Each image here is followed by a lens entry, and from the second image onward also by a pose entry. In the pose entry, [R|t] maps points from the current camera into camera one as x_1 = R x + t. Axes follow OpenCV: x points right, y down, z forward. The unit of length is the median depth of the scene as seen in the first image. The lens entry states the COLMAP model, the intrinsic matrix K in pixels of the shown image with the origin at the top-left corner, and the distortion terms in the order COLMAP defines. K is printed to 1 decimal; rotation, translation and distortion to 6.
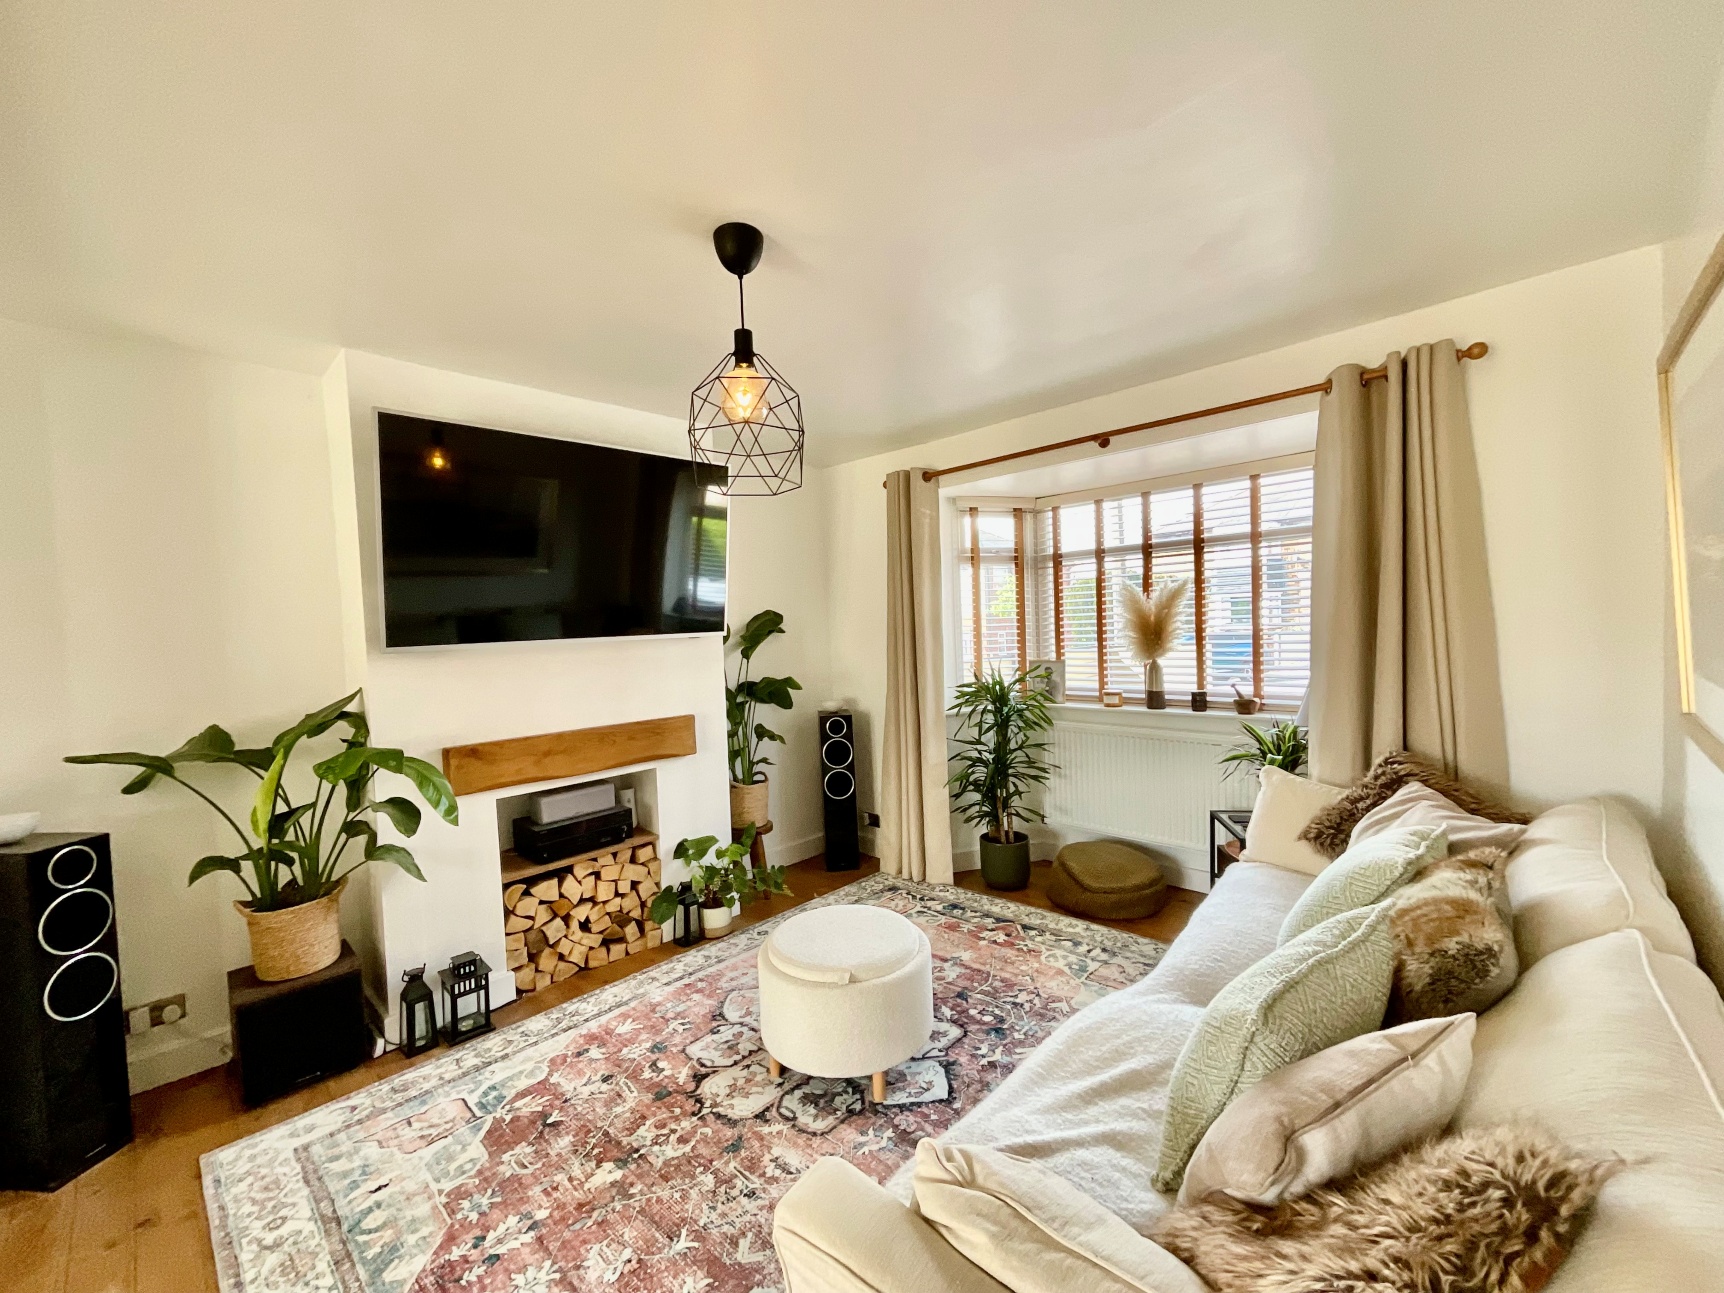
lens RADIAL K [[692.1, 0, 871.6], [0, 692.1, 651.3], [0, 0, 1]] dist [-0.011803, 0.000150]
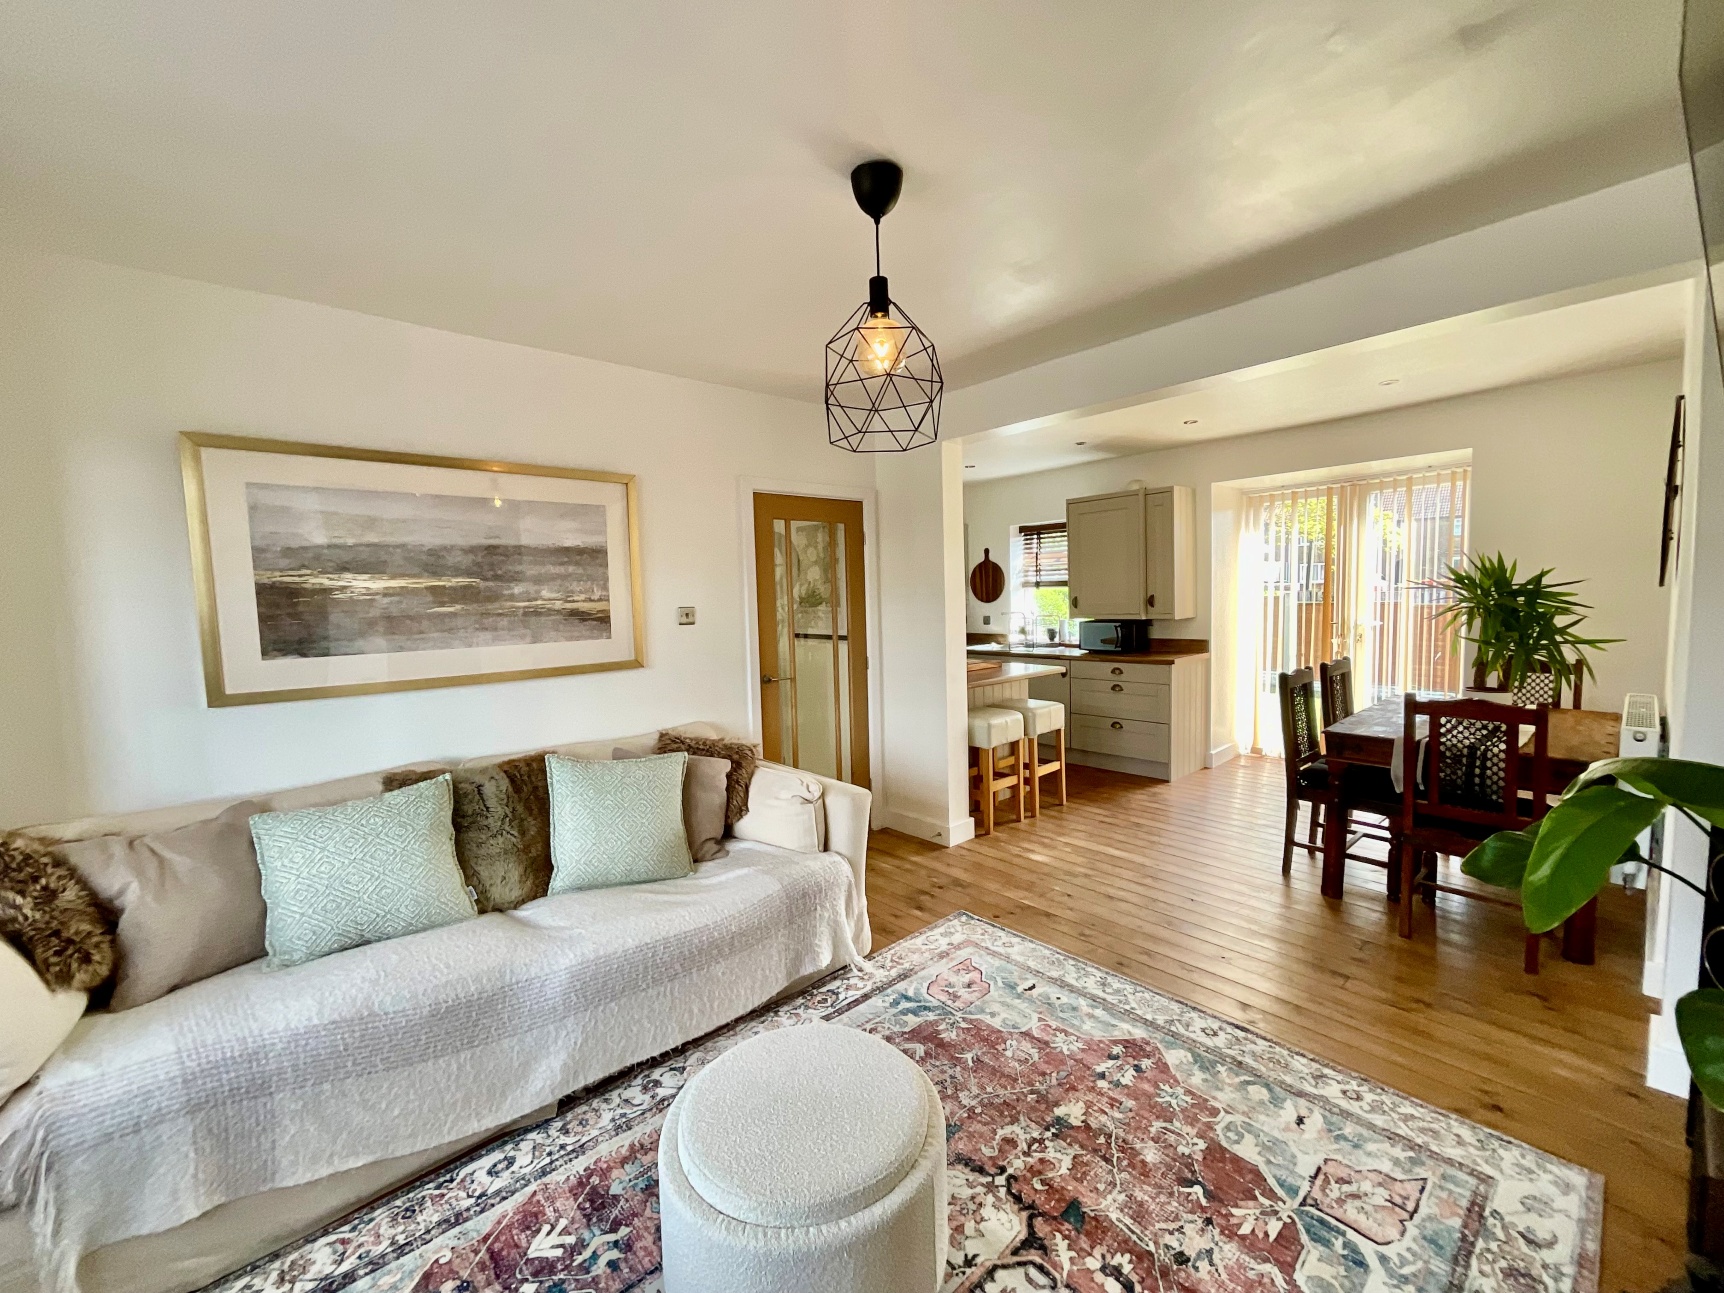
lens RADIAL K [[697.0, 0, 862.0], [0, 697.0, 646.5], [0, 0, 1]] dist [-0.000777, 0.000422]
pose [[-0.993068, 0.060388, 0.100839, -0.185705], [0.071302, 0.991548, 0.108392, -0.049818], [-0.093441, 0.114831, -0.988981, 1.628388]]
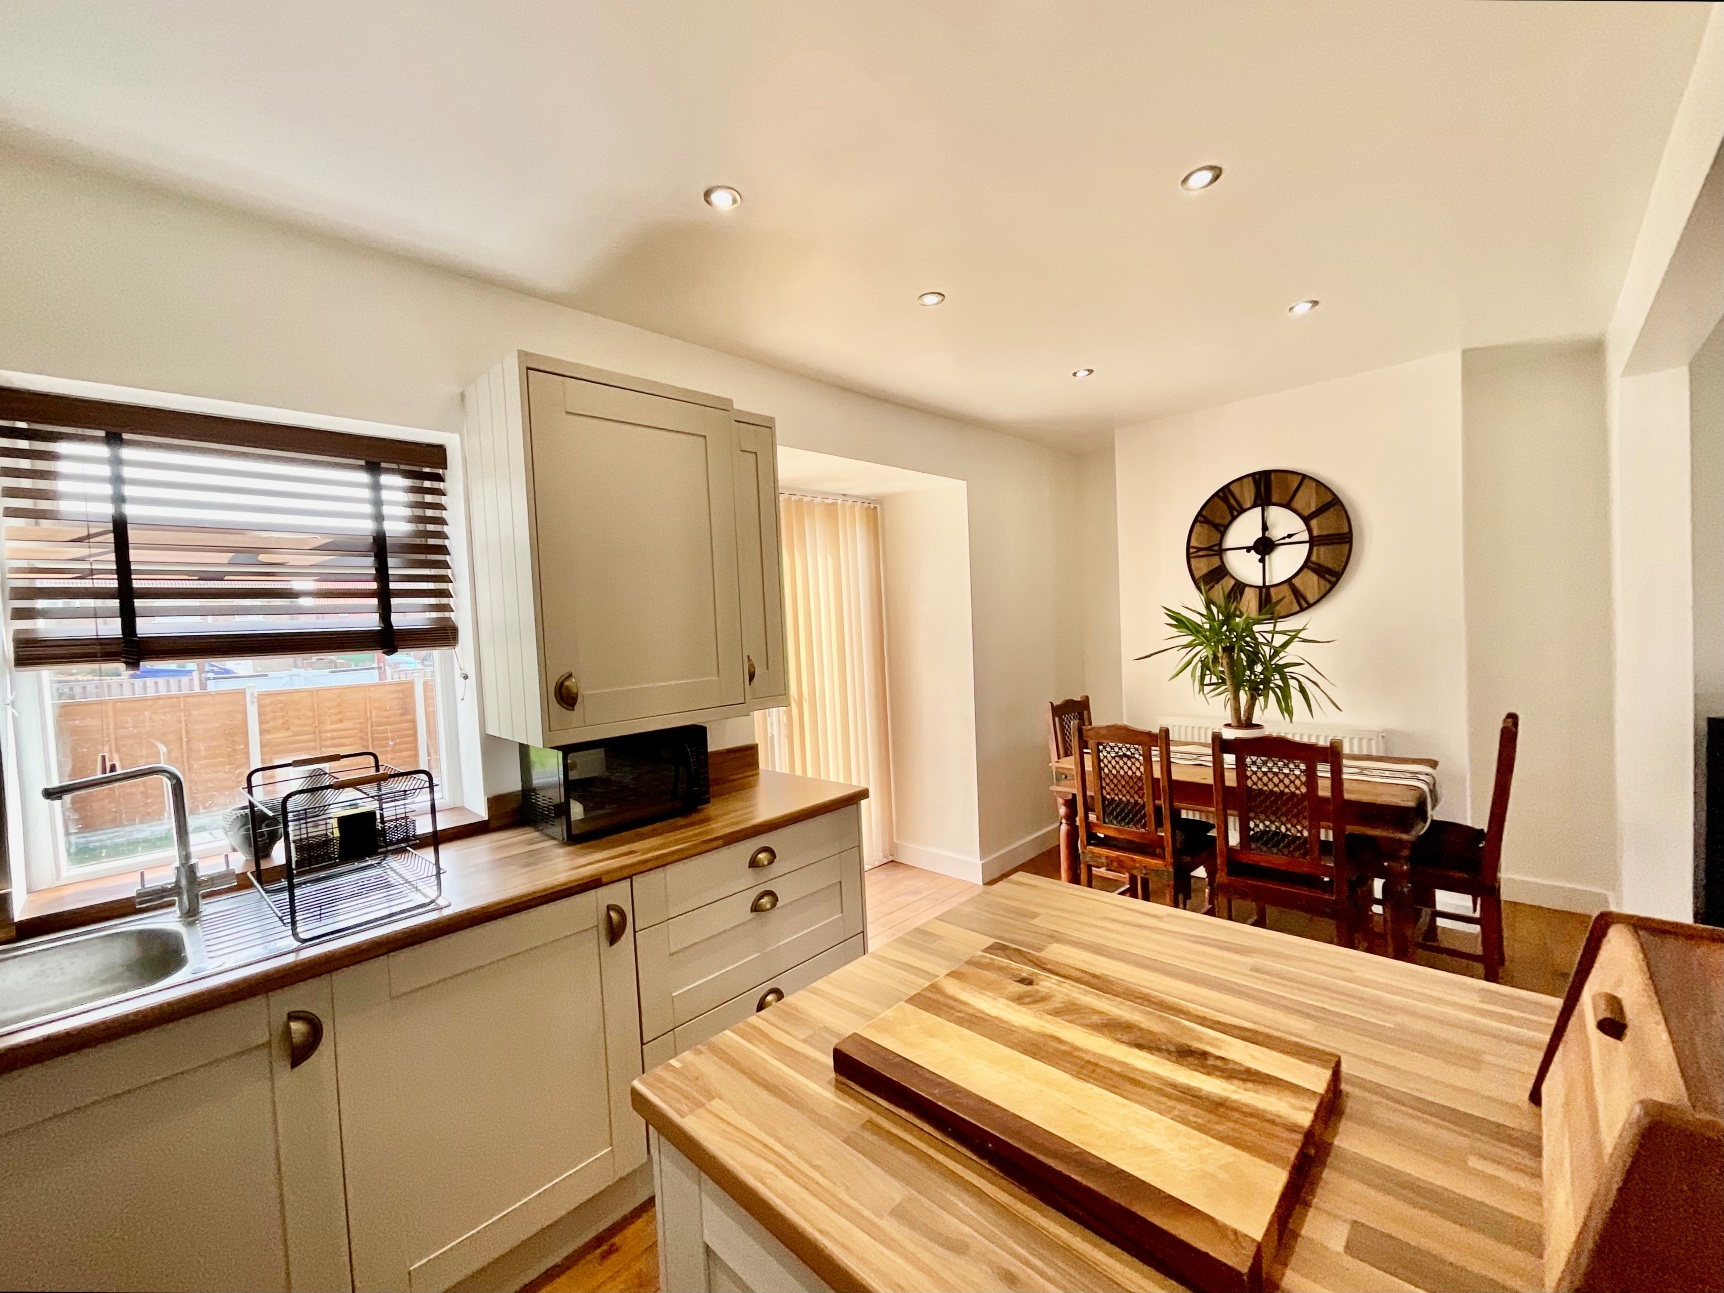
lens RADIAL K [[697.0, 0, 862.0], [0, 697.0, 646.5], [0, 0, 1]] dist [-0.000777, 0.000422]
pose [[-0.006831, 0.071519, -0.997416, 0.069792], [0.012282, 0.997370, 0.071432, 0.018979], [0.999901, -0.011762, -0.007692, -0.656348]]
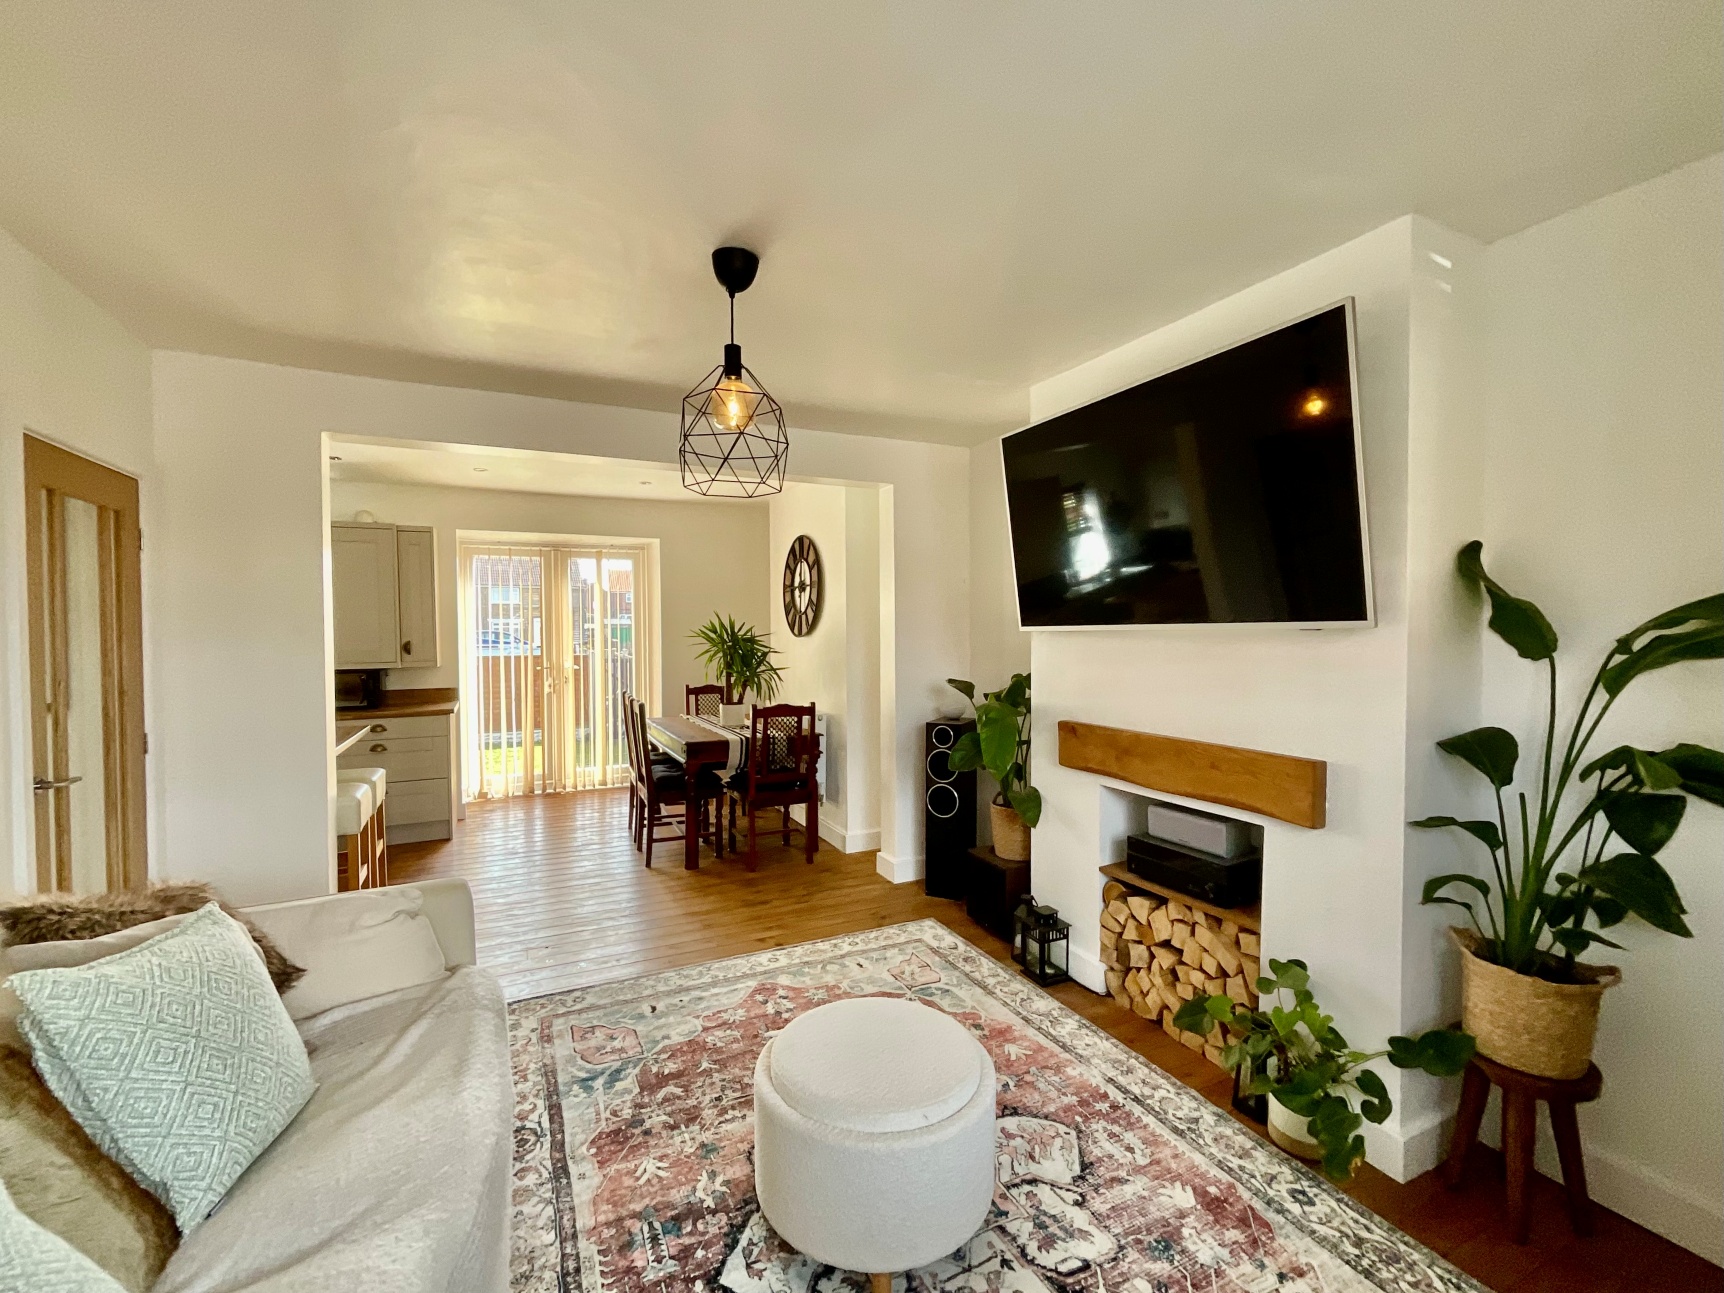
lens RADIAL K [[742.9, 0, 856.7], [0, 742.9, 655.2], [0, 0, 1]] dist [-0.002616, -0.000043]
pose [[-0.369161, 0.073341, -0.926467, 0.682954], [-0.013956, 0.996332, 0.084432, -0.066684], [0.929261, 0.044099, -0.366784, 1.305568]]
